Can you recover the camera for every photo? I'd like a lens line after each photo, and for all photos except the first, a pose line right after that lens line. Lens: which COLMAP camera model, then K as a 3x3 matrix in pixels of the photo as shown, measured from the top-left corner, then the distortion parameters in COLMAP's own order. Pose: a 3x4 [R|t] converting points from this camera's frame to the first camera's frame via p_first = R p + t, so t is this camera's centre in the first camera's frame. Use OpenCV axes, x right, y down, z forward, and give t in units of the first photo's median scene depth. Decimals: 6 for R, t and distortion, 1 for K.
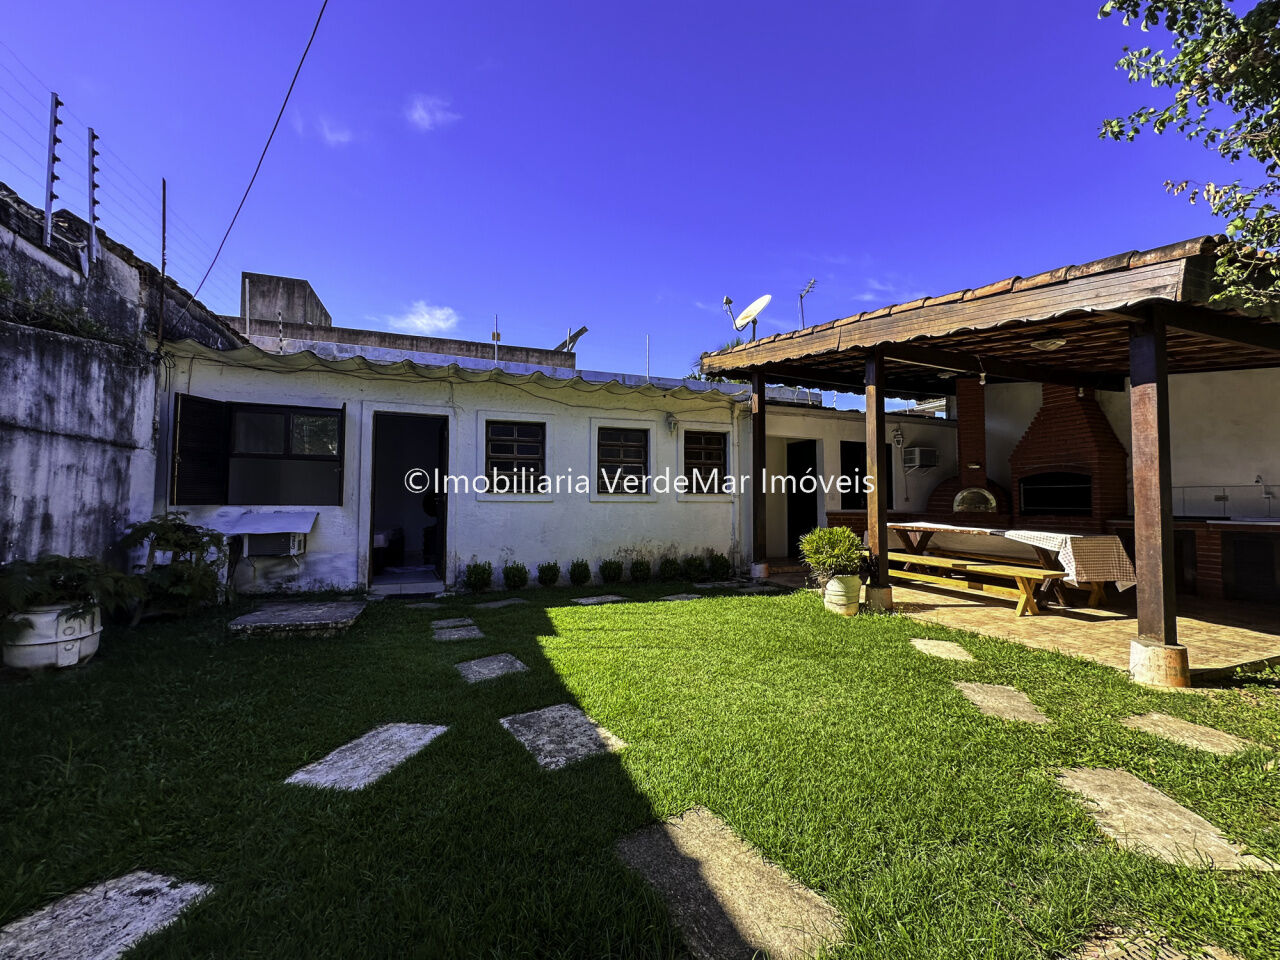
lens RADIAL K [[510.9, 0, 640.0], [0, 510.9, 480.0], [0, 0, 1]] dist [-0.009130, 0.002615]
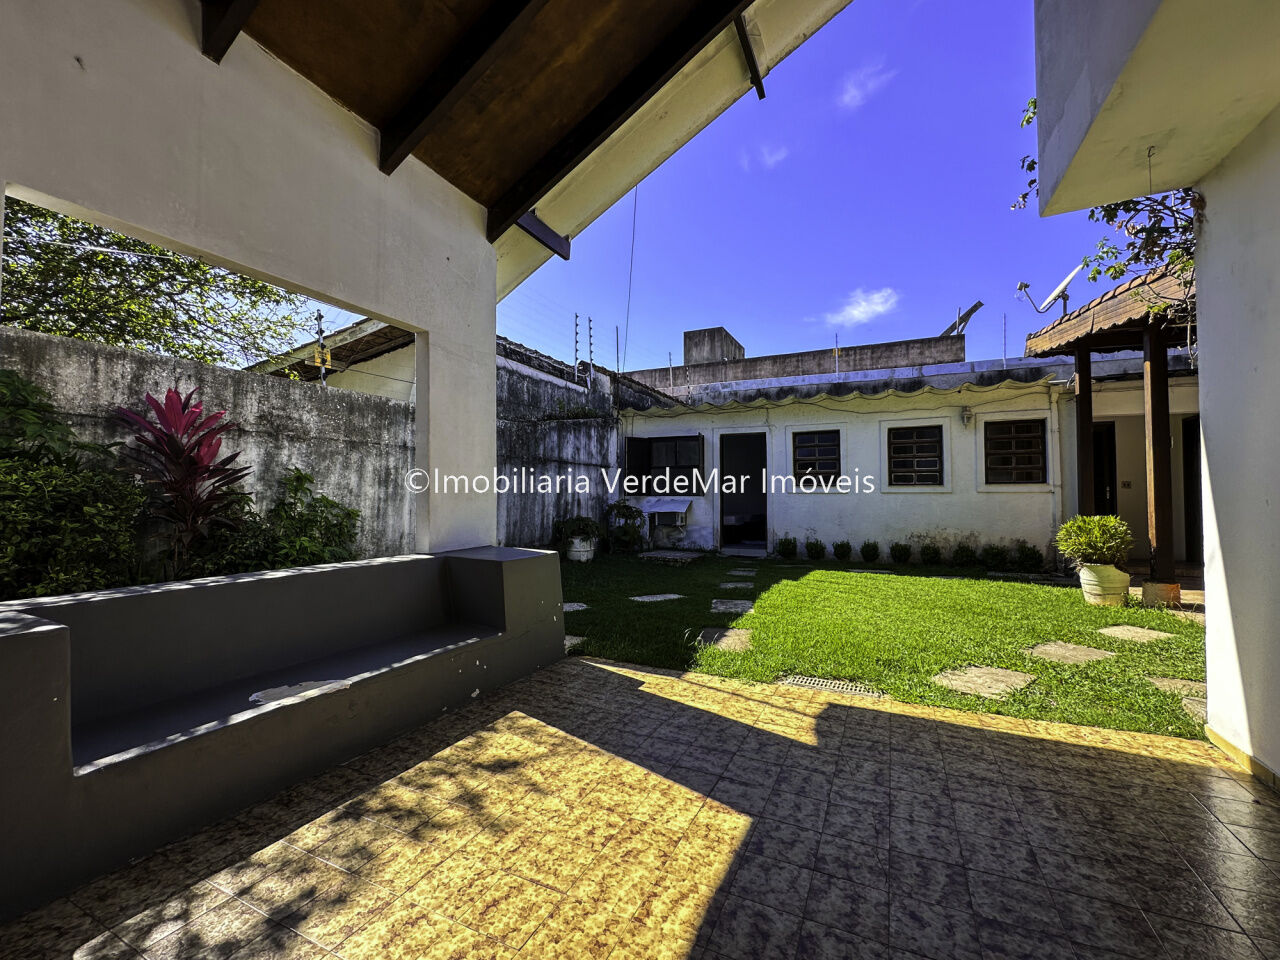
lens RADIAL K [[510.9, 0, 640.0], [0, 510.9, 480.0], [0, 0, 1]] dist [-0.009130, 0.002615]
pose [[0.699868, -0.026457, -0.713782, 0.425861], [0.032709, 0.999453, -0.004974, 0.001260], [0.713522, -0.019866, 0.700351, -0.265353]]
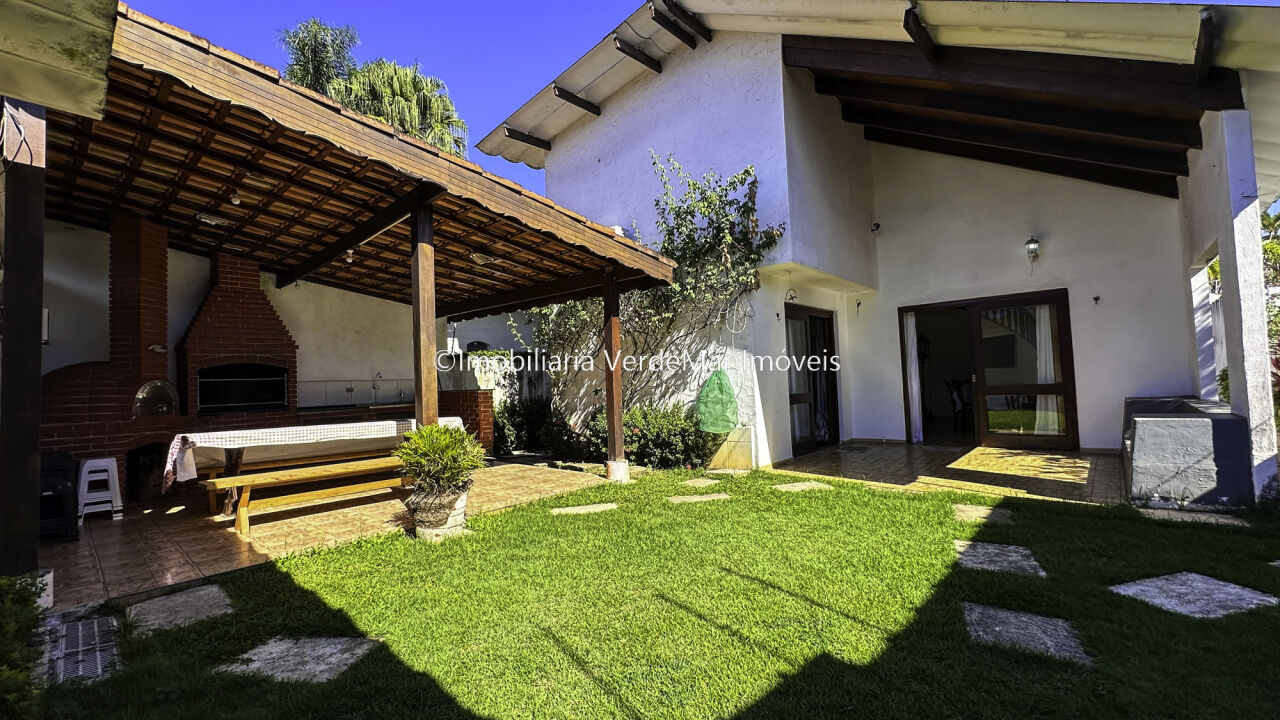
lens RADIAL K [[532.8, 0, 640.0], [0, 532.8, 360.0], [0, 0, 1]] dist [-0.000698, 0.000129]
pose [[-0.458347, 0.051716, 0.887268, -0.384683], [0.001853, 0.998359, -0.057234, 0.038655], [-0.888772, -0.024589, -0.457690, 0.979253]]
